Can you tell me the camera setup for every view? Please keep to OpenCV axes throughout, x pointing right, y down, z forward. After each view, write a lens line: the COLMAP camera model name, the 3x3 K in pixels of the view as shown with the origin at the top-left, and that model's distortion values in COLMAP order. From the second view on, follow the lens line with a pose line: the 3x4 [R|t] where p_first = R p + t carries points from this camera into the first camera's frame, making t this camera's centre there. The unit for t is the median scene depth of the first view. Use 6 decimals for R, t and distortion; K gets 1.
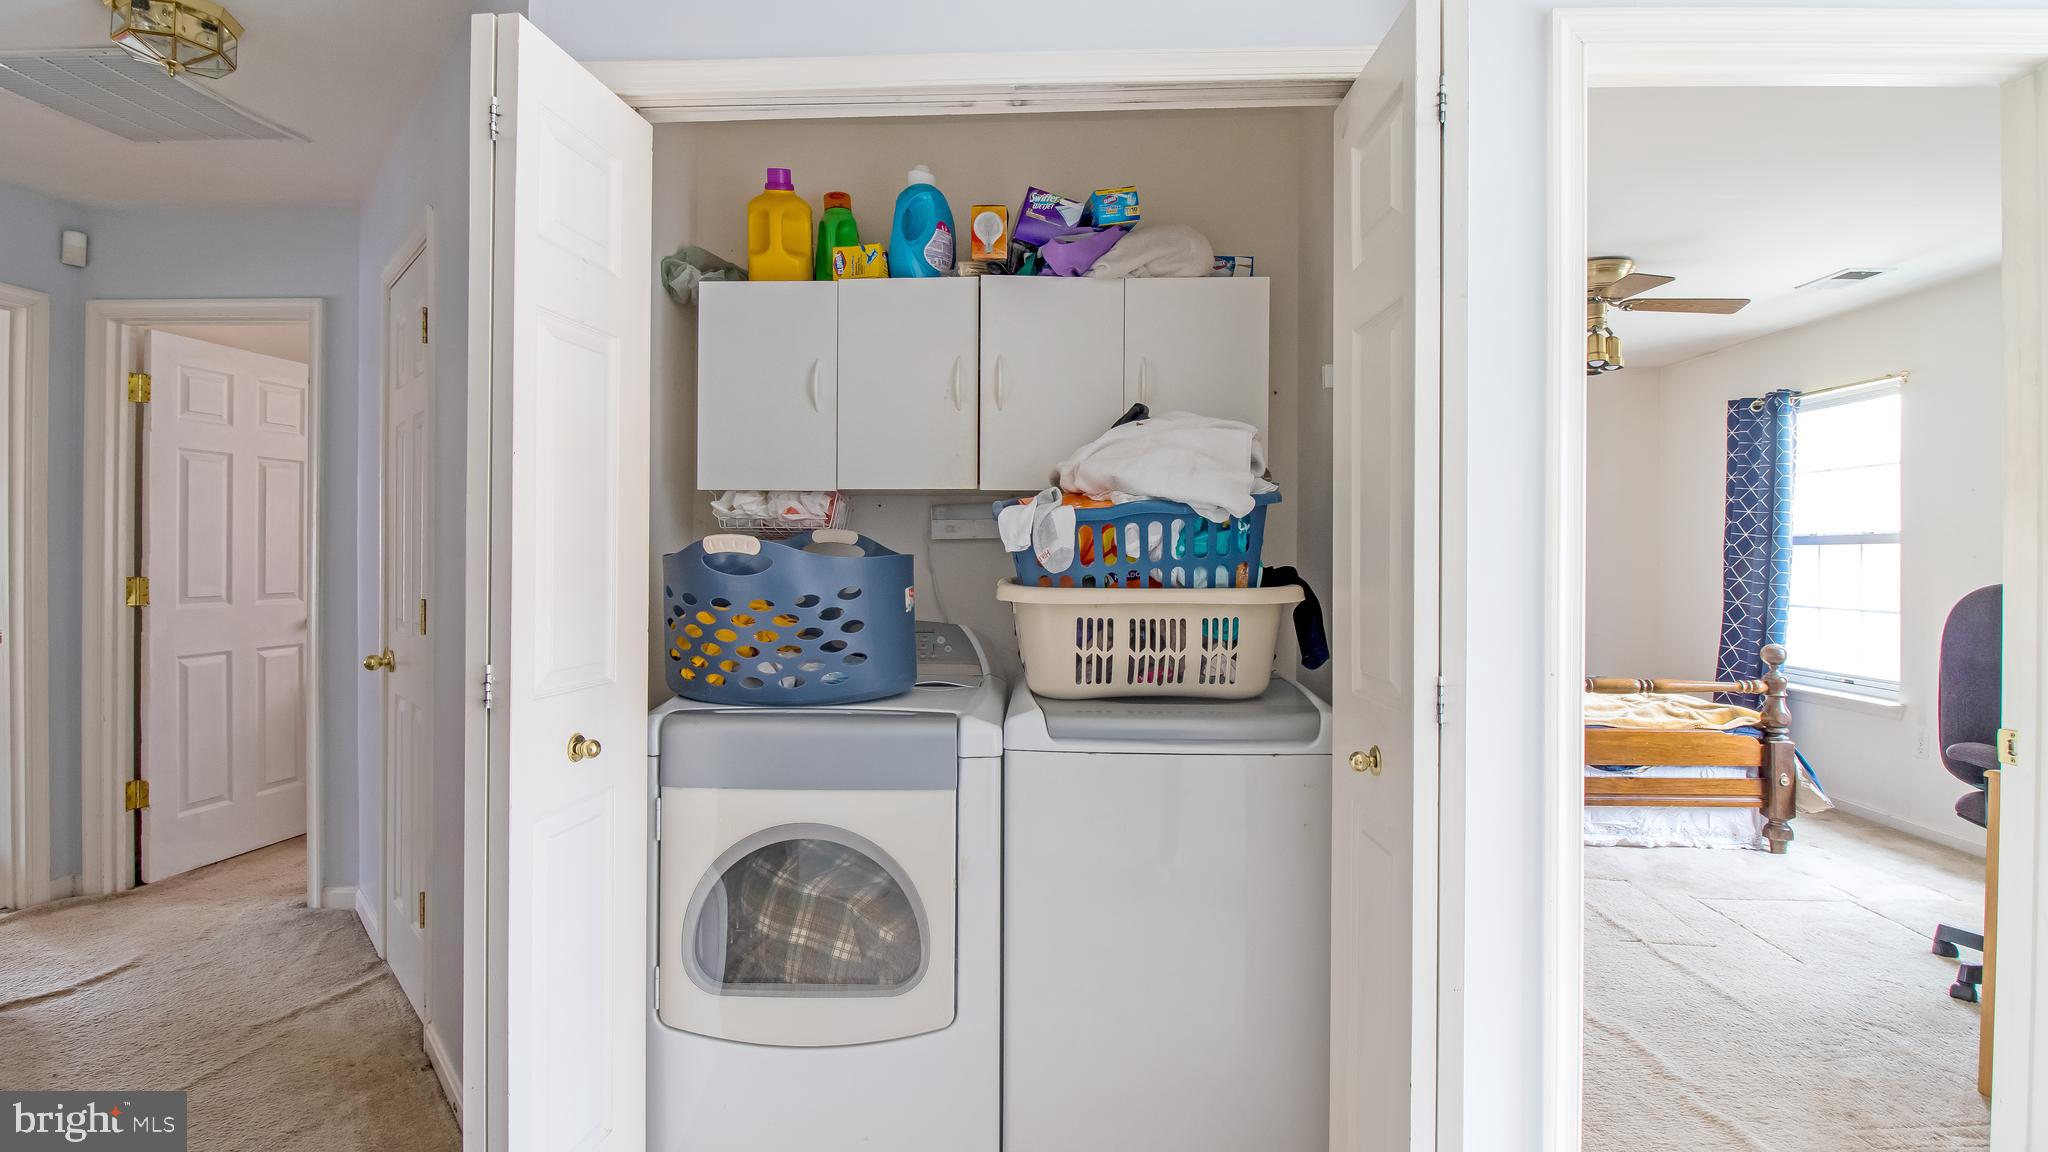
lens RADIAL K [[943.5, 0, 1029.7], [0, 943.5, 551.9], [0, 0, 1]] dist [-0.000457, -0.011815]
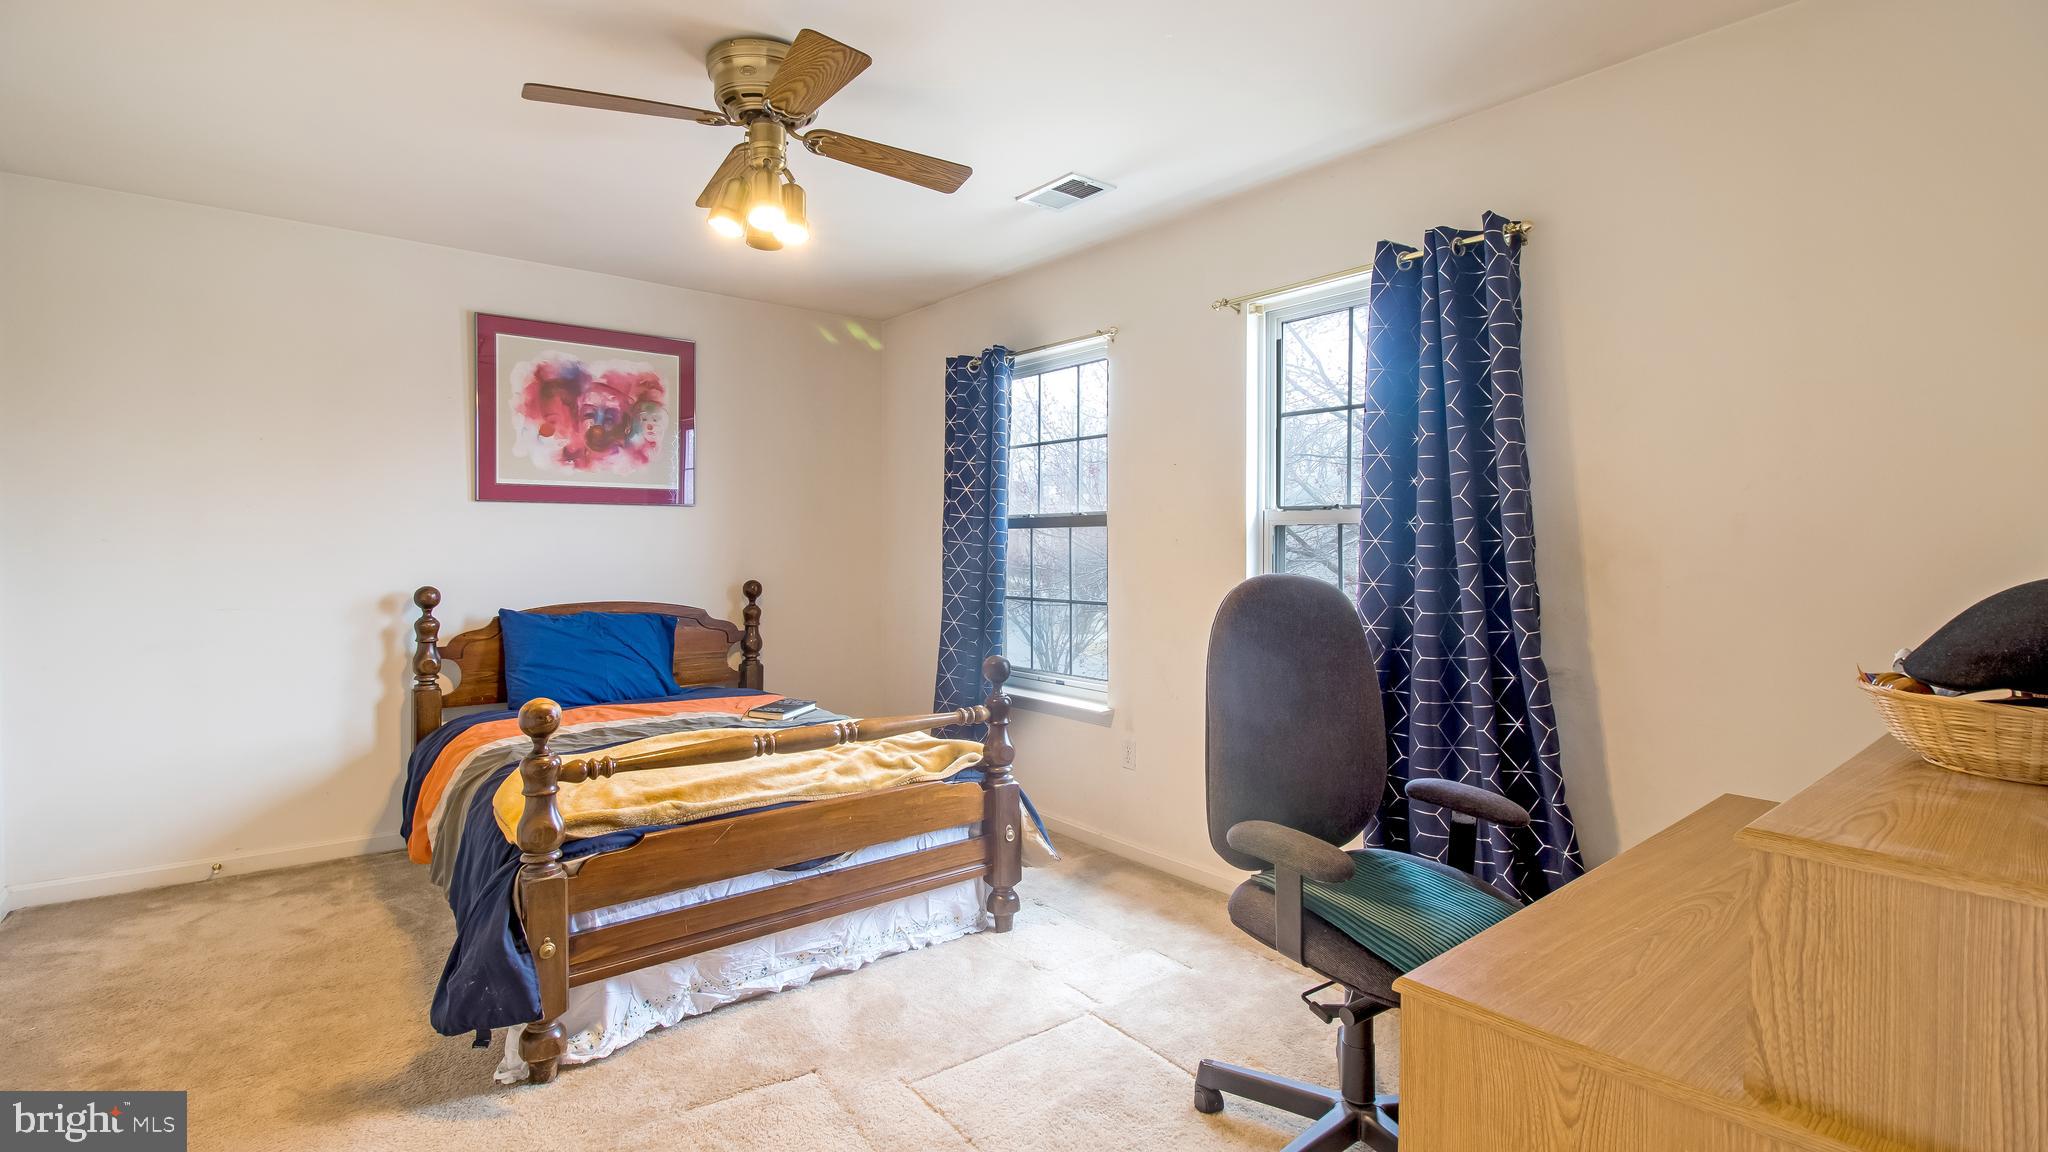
lens RADIAL K [[943.5, 0, 1029.7], [0, 943.5, 551.9], [0, 0, 1]] dist [-0.000457, -0.011815]
pose [[0.747563, -0.010774, 0.664104, 0.299764], [0.003186, 0.999915, 0.012635, 0.004557], [-0.664184, -0.007330, 0.747533, 0.402970]]
